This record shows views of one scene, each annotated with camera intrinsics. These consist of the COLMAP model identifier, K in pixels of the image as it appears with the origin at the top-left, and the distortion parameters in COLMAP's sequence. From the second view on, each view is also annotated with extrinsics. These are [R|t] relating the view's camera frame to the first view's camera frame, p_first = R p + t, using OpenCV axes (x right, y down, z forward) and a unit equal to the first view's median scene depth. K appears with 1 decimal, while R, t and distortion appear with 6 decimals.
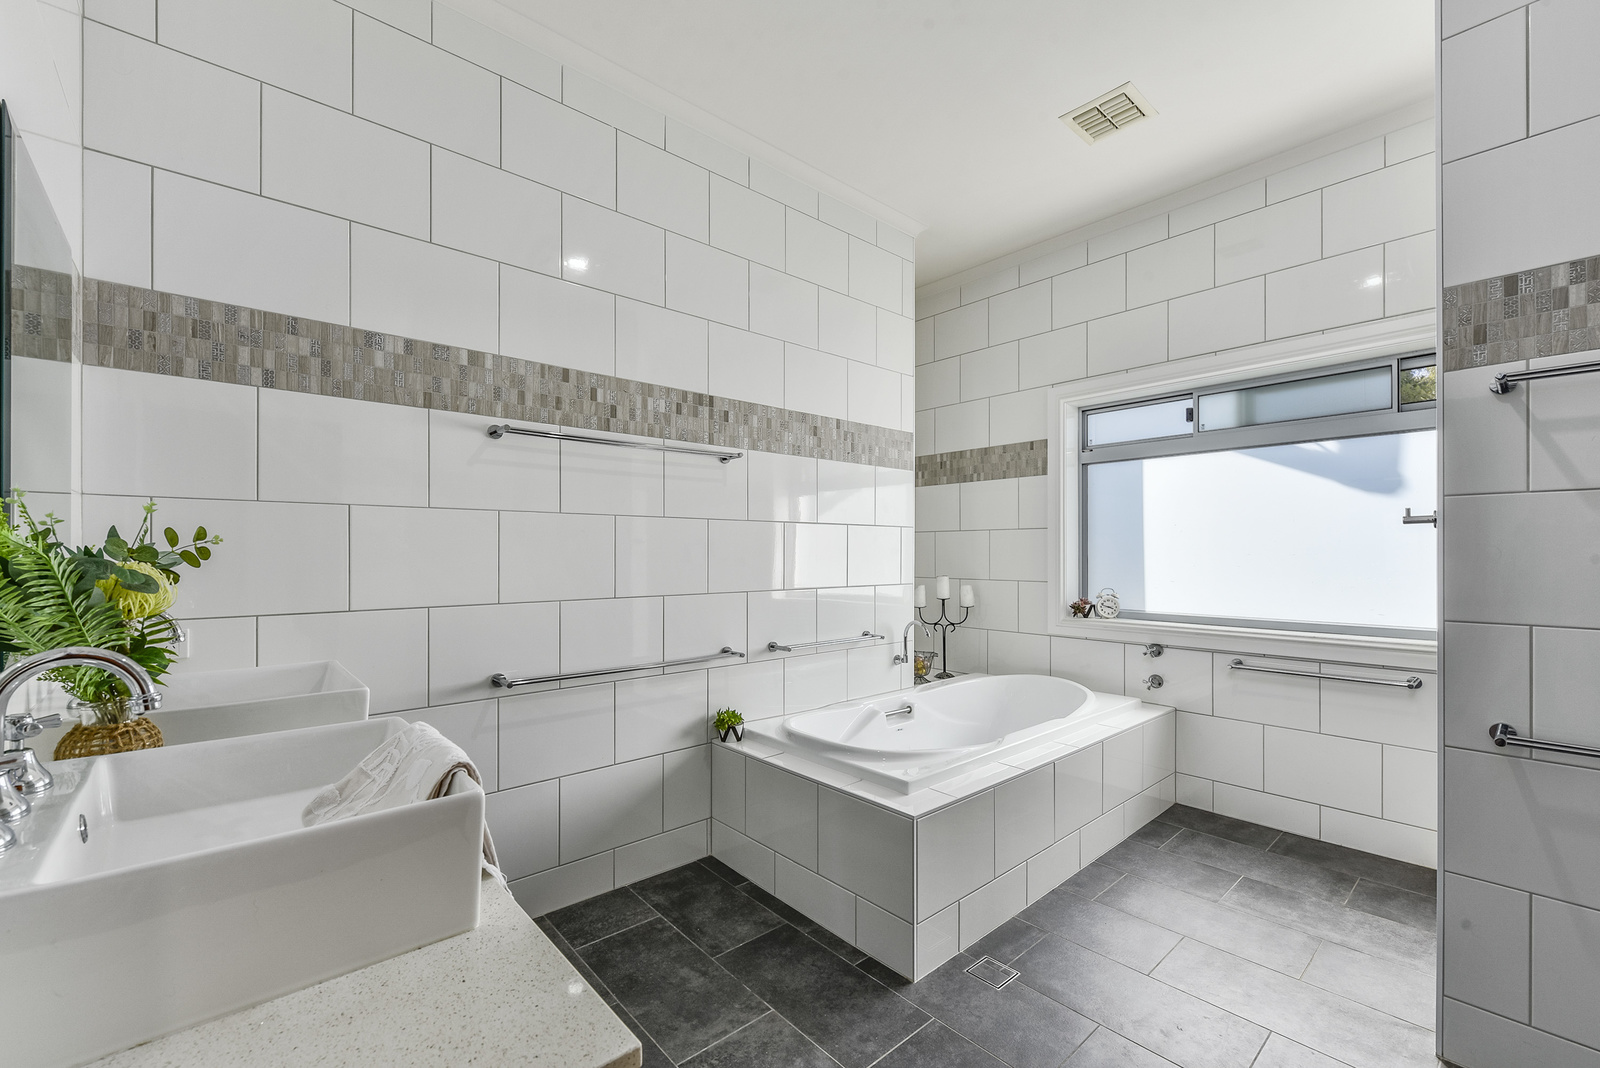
lens RADIAL K [[652.3, 0, 797.1], [0, 652.3, 545.0], [0, 0, 1]] dist [-0.000076, -0.000024]
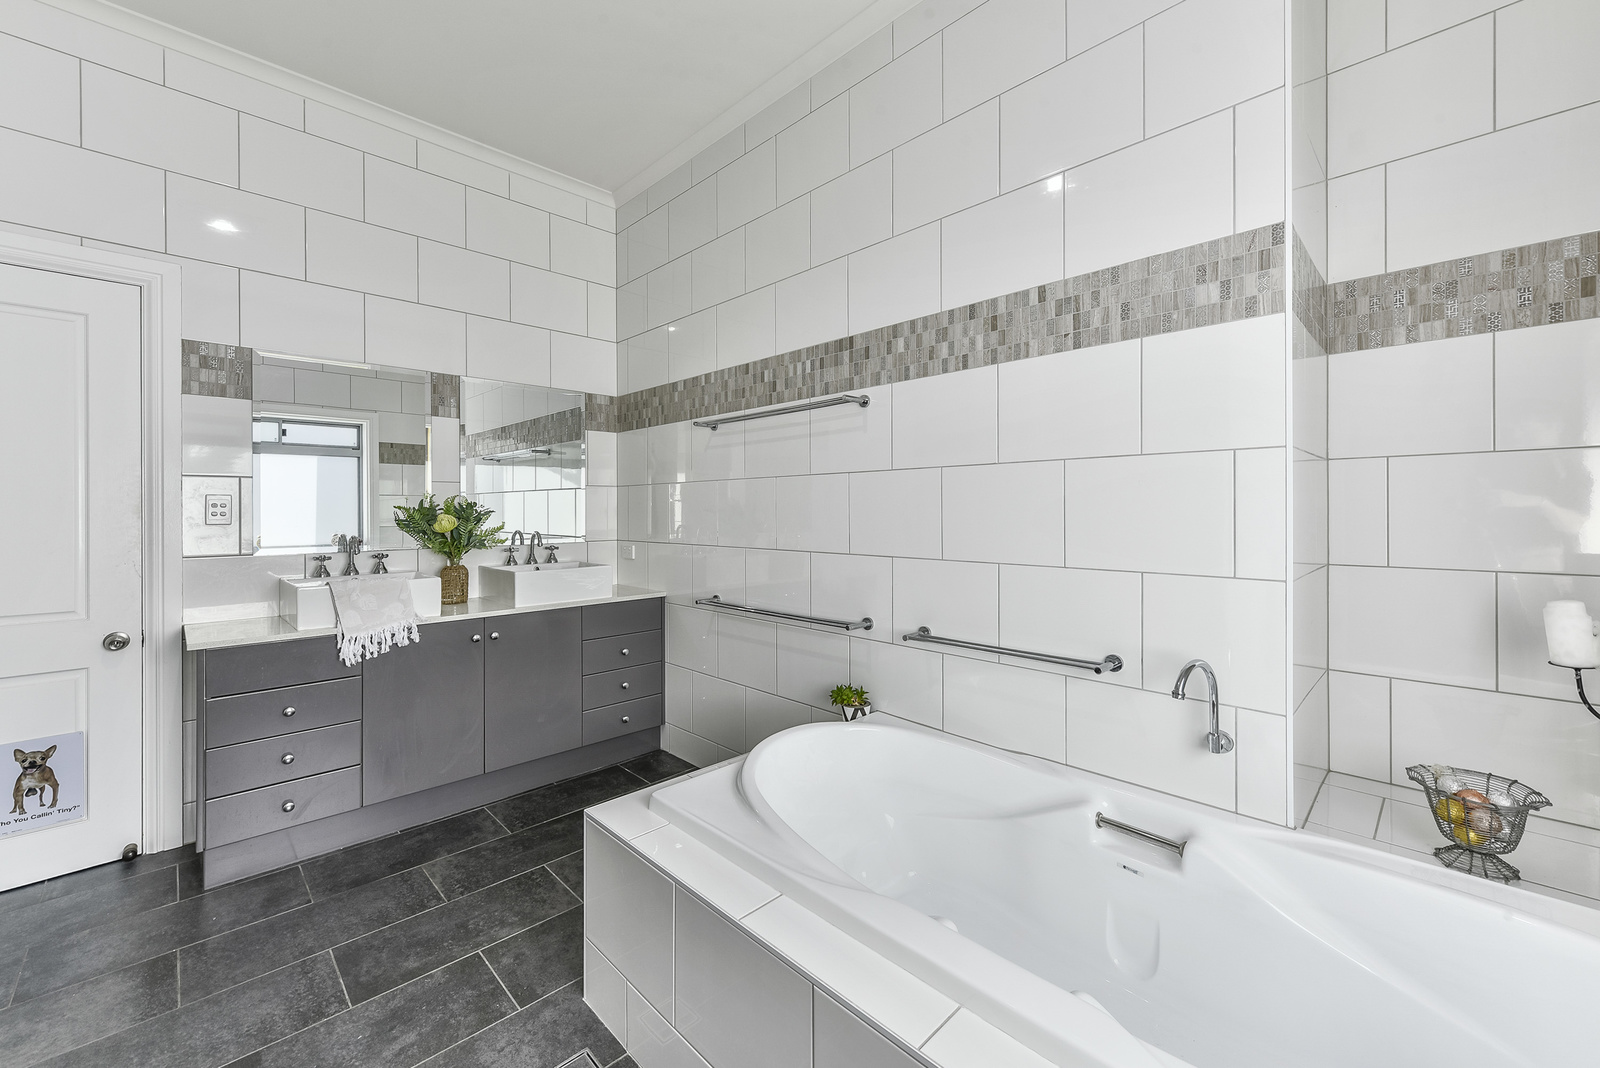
lens RADIAL K [[630.1, 0, 798.5], [0, 630.1, 521.5], [0, 0, 1]] dist [0.000820, -0.000406]
pose [[0.087969, -0.001703, -0.996122, 0.812085], [0.002435, 0.999996, -0.001495, 0.031914], [0.996120, -0.002294, 0.087973, 0.946125]]
